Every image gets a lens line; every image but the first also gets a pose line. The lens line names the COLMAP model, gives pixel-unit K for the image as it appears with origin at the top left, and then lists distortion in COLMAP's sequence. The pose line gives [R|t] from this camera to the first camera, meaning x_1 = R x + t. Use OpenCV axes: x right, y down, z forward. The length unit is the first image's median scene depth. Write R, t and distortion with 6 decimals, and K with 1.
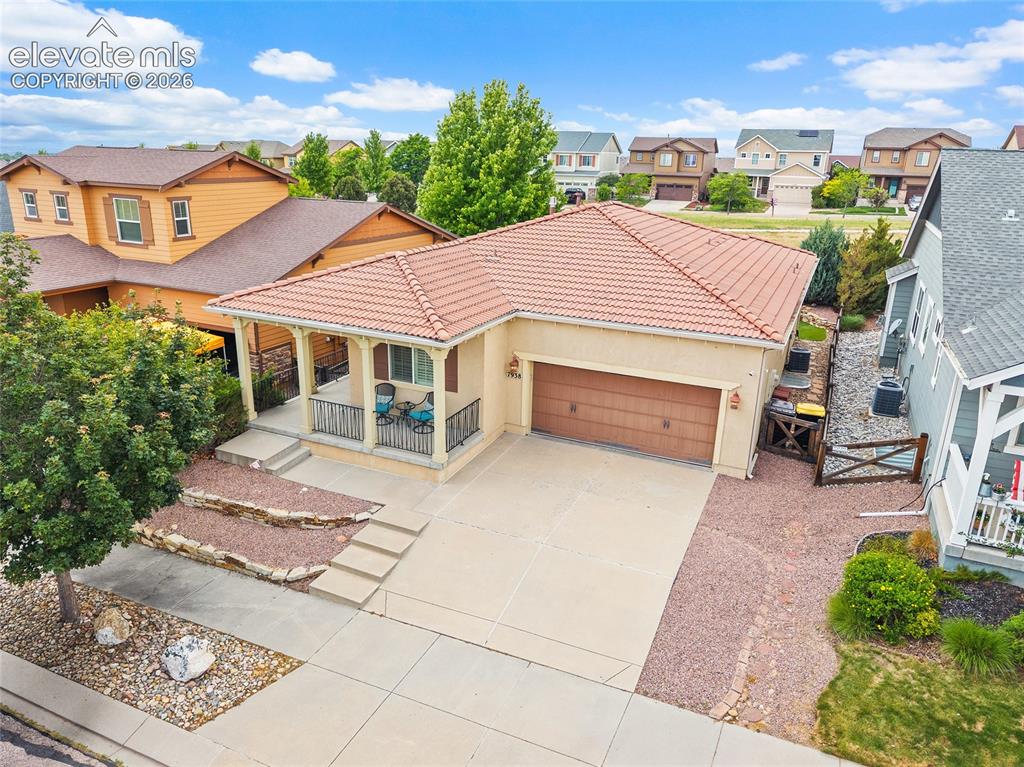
lens RADIAL K [[702.6, 0, 512.0], [0, 702.6, 383.5], [0, 0, 1]] dist [0.017177, -0.017622]
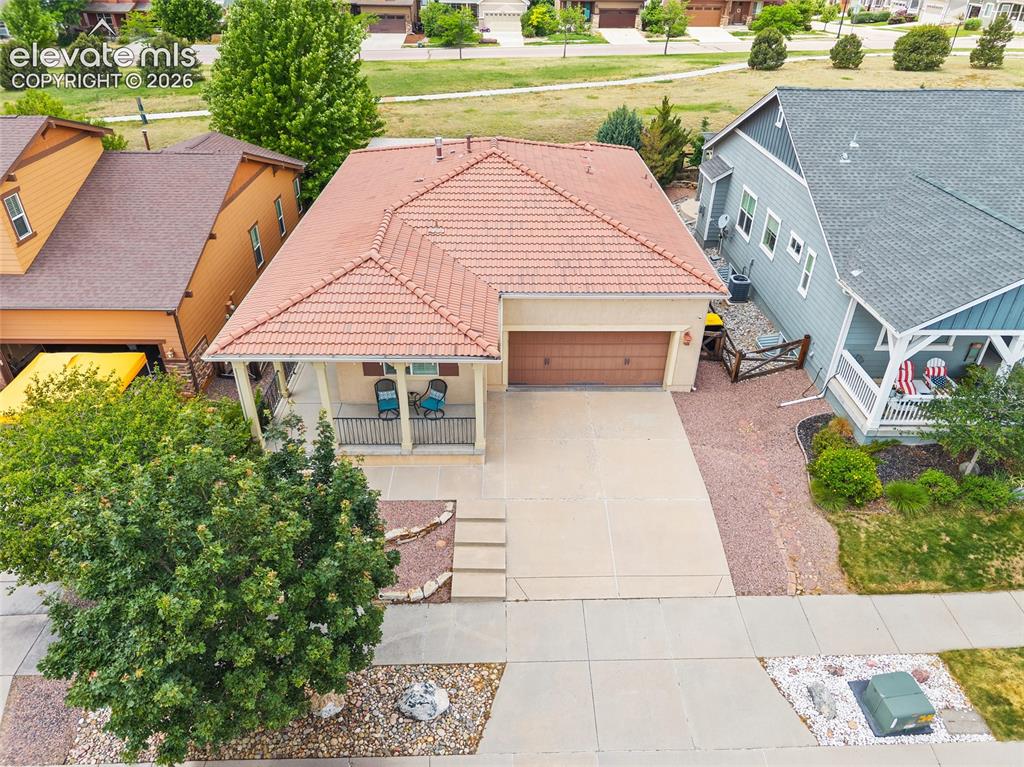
lens RADIAL K [[672.5, 0, 512.0], [0, 672.5, 383.5], [0, 0, 1]] dist [0.037886, -0.057078]
pose [[0.903824, -0.244263, 0.351336, -0.390560], [0.146361, 0.948012, 0.282580, -0.271353], [-0.402094, -0.203981, 0.892587, 0.023598]]
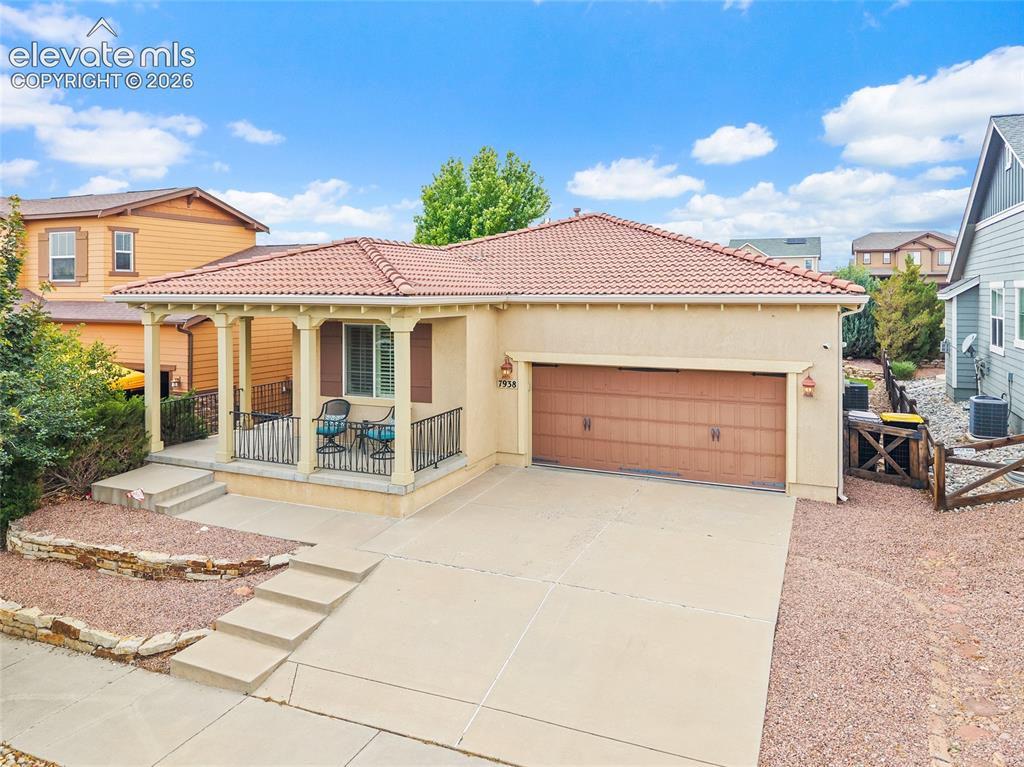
lens RADIAL K [[717.1, 0, 513.2], [0, 717.1, 294.1], [0, 0, 1]] dist [-0.003434, 0.006981]
pose [[0.999651, -0.024762, 0.009195, 0.005421], [0.026385, 0.952309, -0.303992, 0.142326], [-0.001229, 0.304128, 0.952630, 0.246892]]
